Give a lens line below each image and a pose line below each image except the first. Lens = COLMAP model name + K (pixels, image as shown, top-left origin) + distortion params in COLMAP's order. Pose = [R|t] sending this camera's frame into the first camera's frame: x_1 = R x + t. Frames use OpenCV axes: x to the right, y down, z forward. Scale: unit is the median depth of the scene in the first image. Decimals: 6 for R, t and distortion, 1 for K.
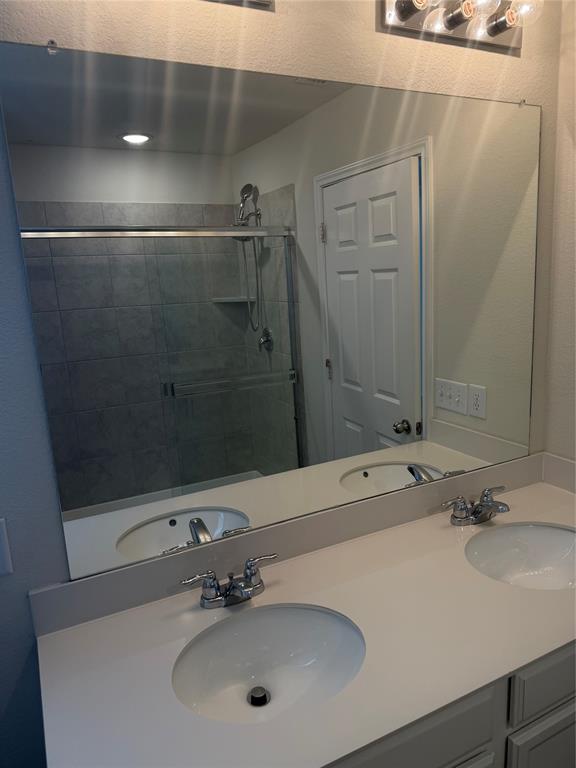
lens RADIAL K [[536.5, 0, 288.0], [0, 536.5, 384.0], [0, 0, 1]] dist [0.002867, 0.000831]
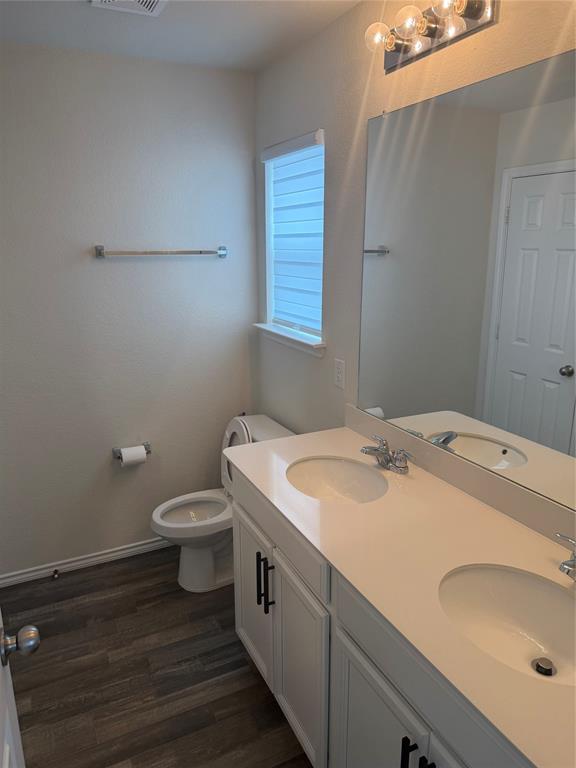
lens RADIAL K [[536.5, 0, 288.0], [0, 536.5, 384.0], [0, 0, 1]] dist [0.002867, 0.000831]
pose [[-0.001939, 0.300081, -0.953912, 1.222928], [-0.210681, 0.932380, 0.293736, -0.184749], [0.977553, 0.201541, 0.061413, 0.583008]]
